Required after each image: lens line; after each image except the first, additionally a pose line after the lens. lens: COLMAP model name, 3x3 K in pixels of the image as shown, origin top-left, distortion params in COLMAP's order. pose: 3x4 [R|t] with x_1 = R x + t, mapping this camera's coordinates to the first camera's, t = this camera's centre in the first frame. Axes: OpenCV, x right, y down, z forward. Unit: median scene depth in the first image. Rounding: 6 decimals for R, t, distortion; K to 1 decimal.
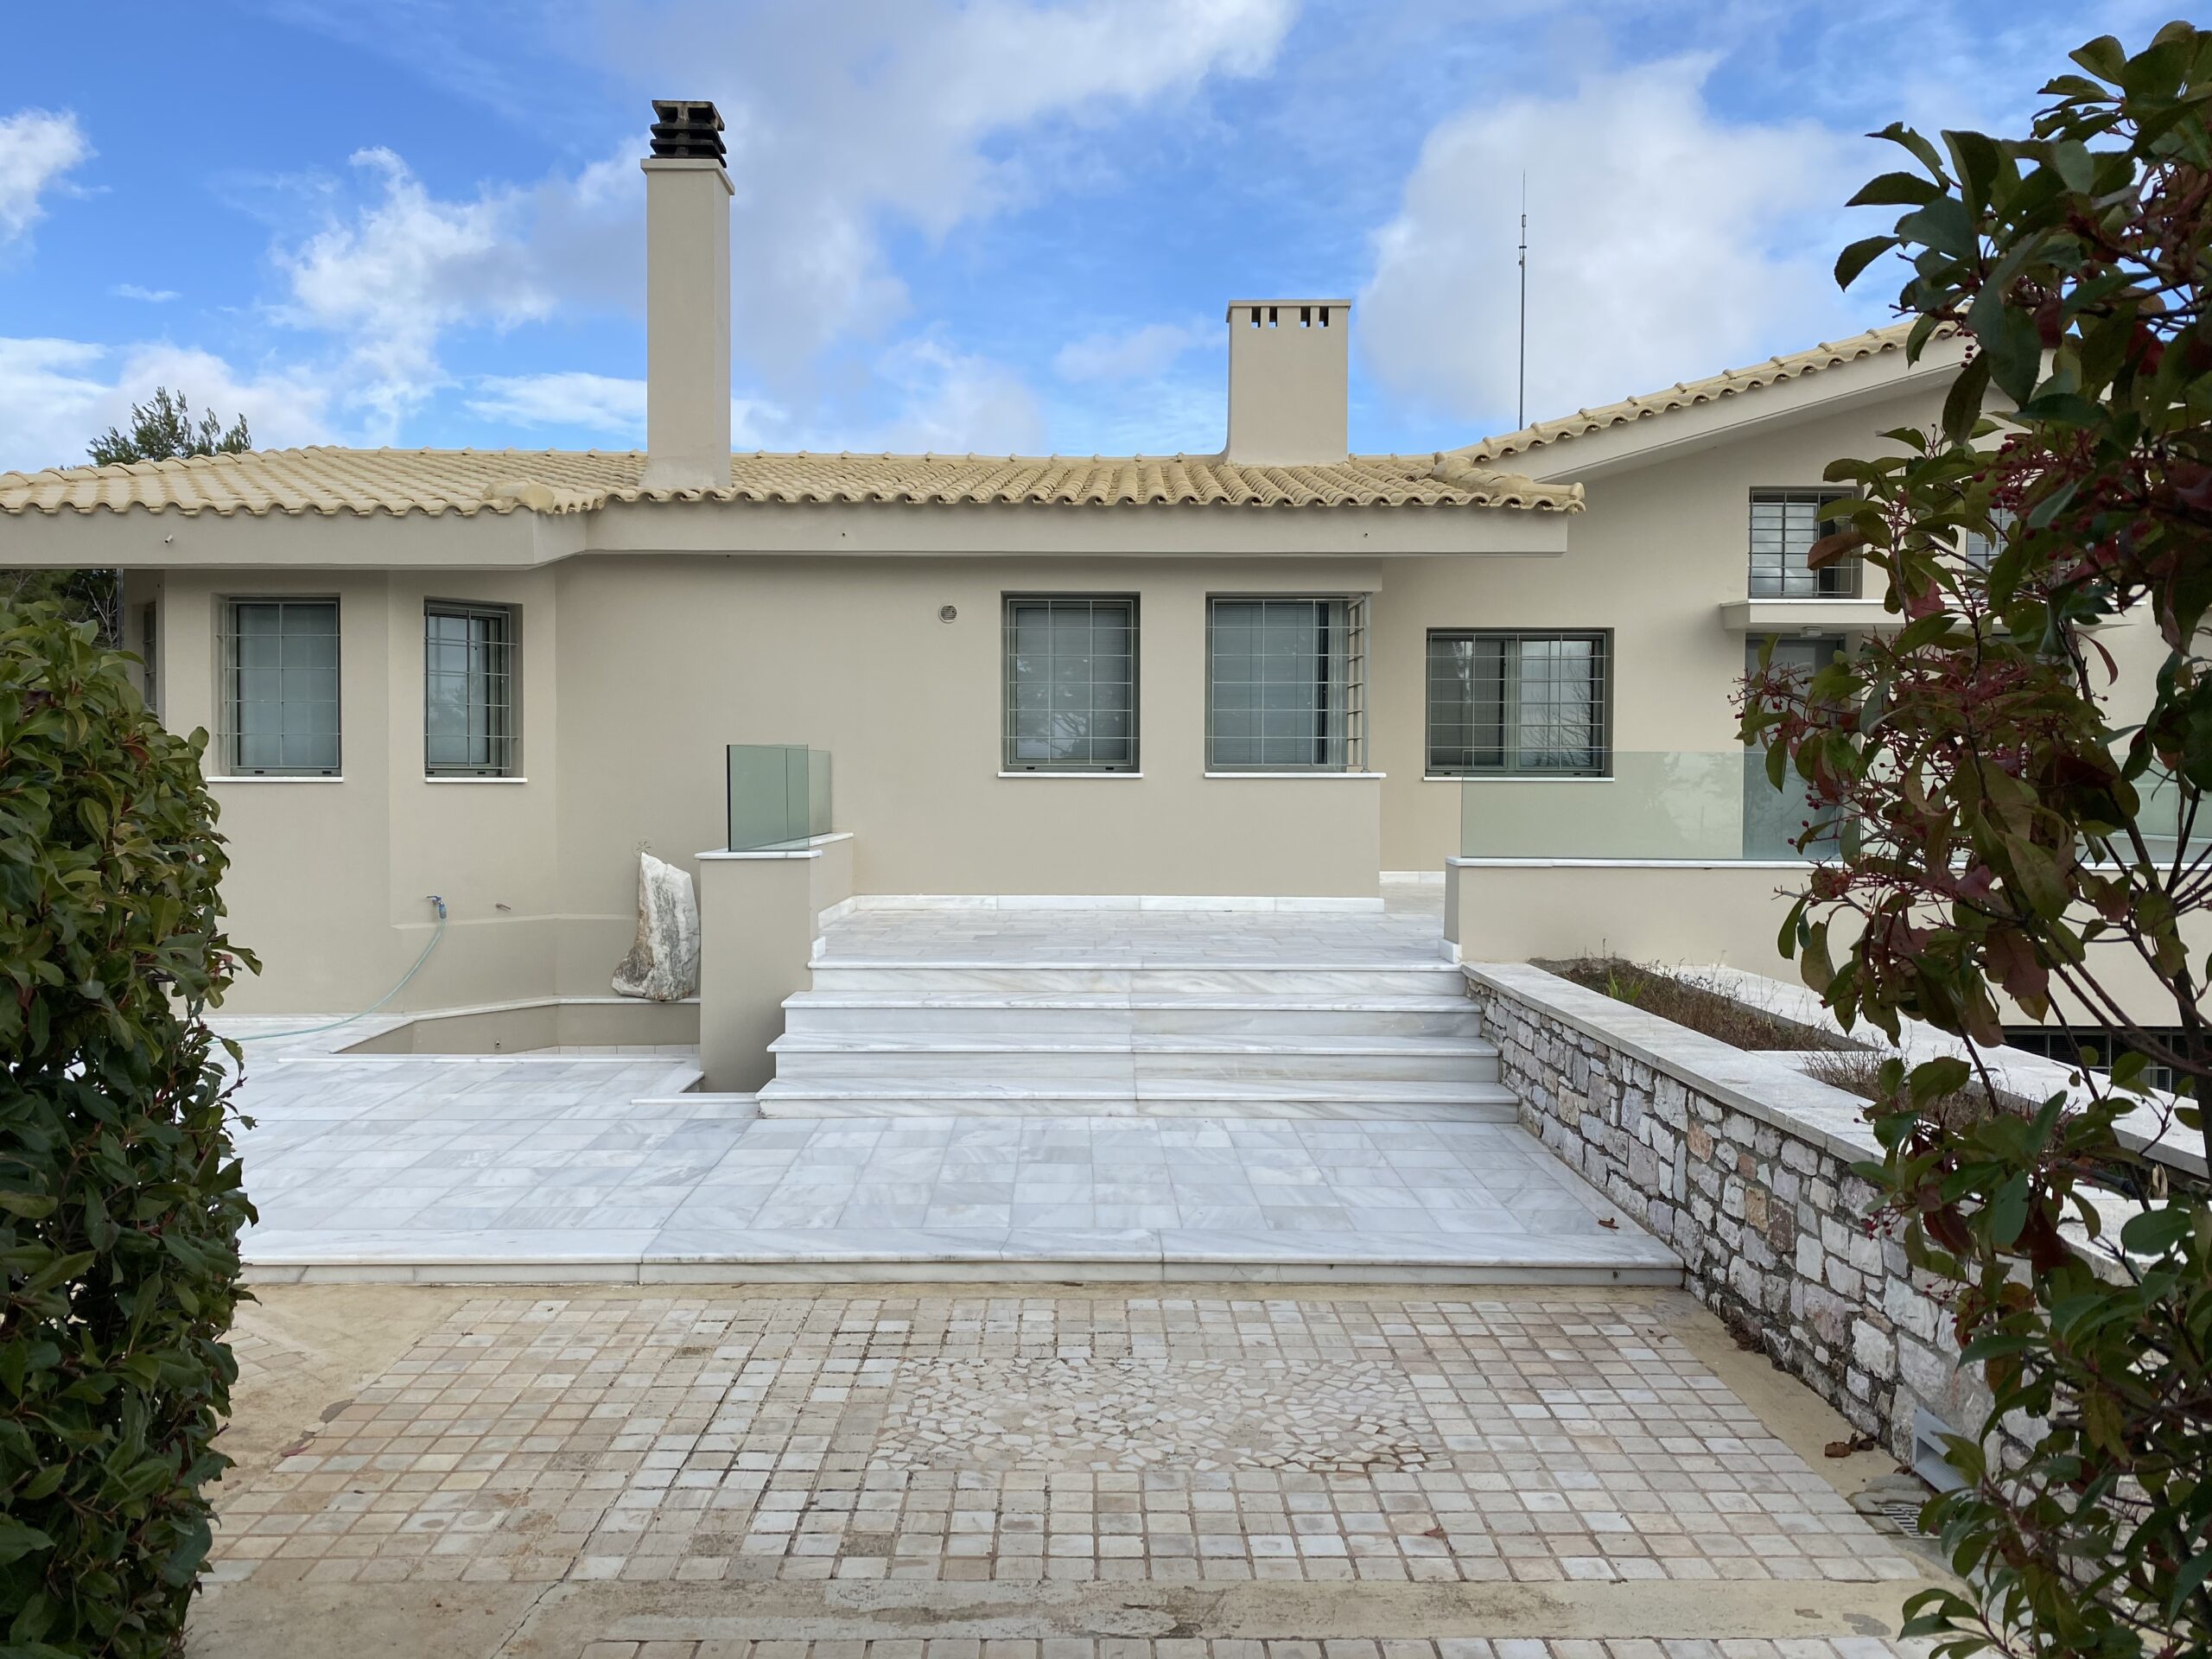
lens RADIAL K [[1660.7, 0, 1113.4], [0, 1660.7, 841.9], [0, 0, 1]] dist [0.037892, -0.050261]
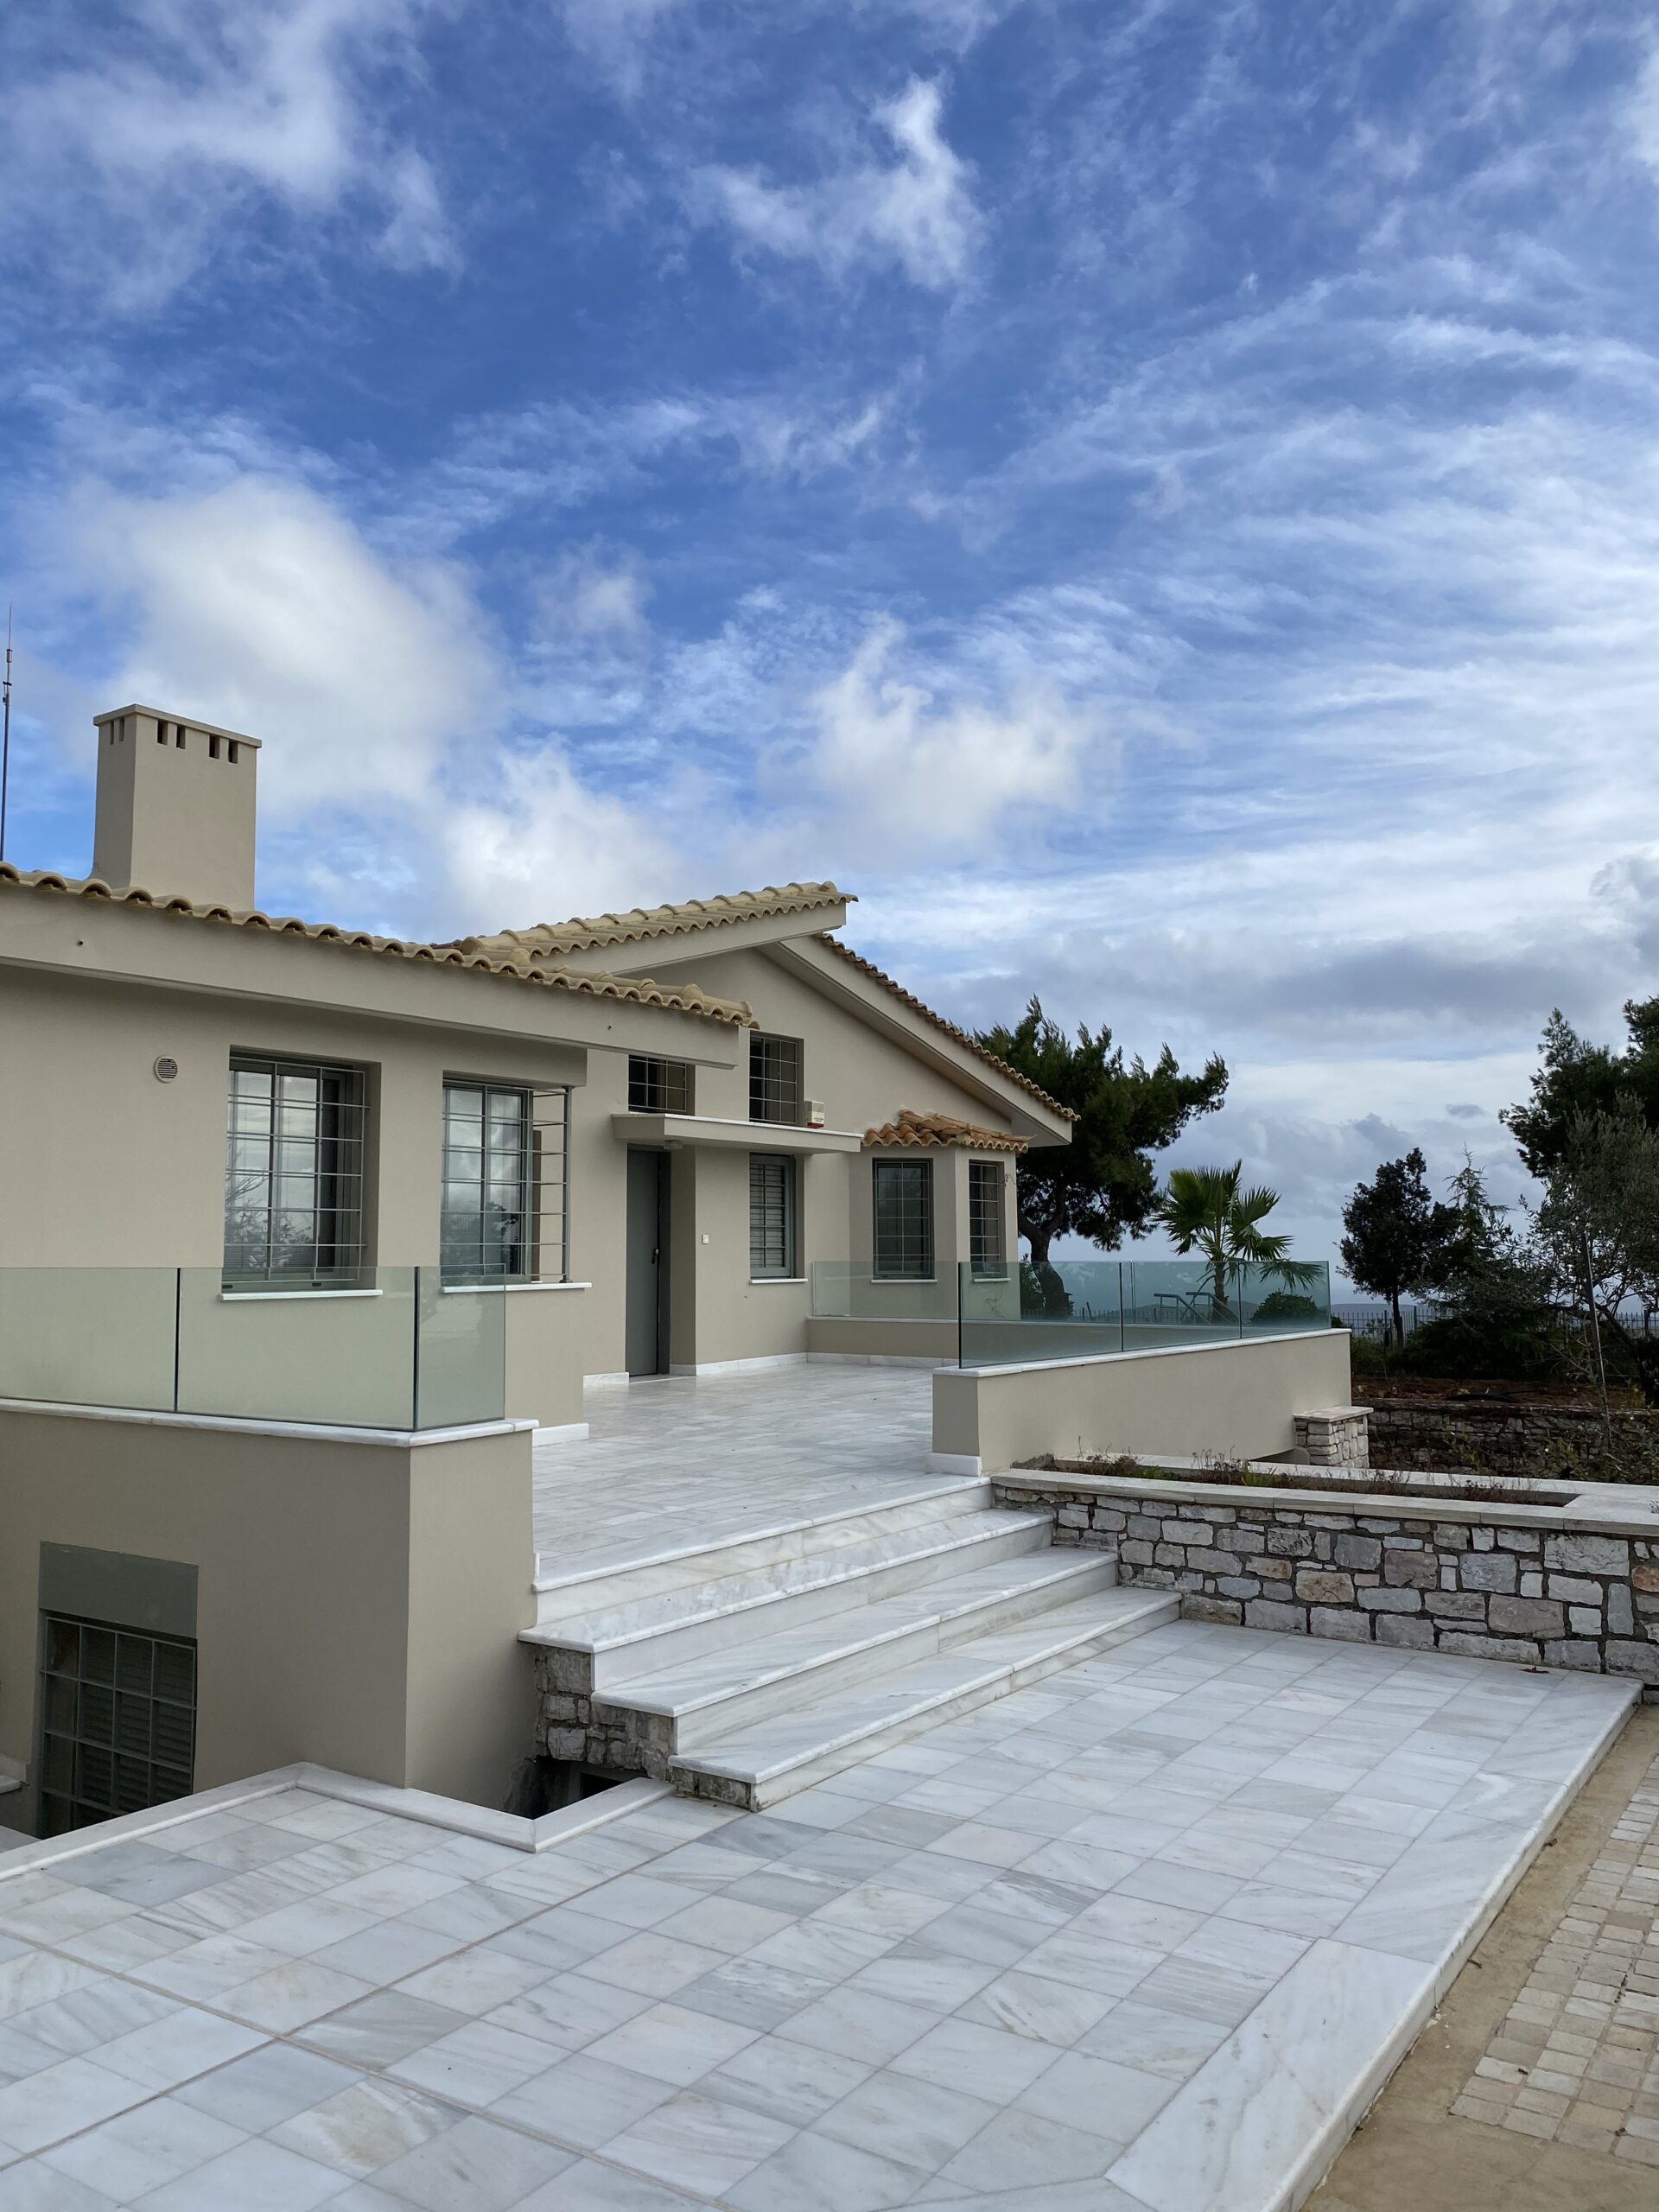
lens RADIAL K [[1660.7, 0, 823.8], [0, 1660.7, 1084.1], [0, 0, 1]] dist [0.037892, -0.050261]
pose [[0.563396, 0.080224, 0.822283, -0.533138], [0.040218, 0.991431, -0.124283, -0.031721], [-0.825208, 0.103091, 0.555342, 0.375294]]
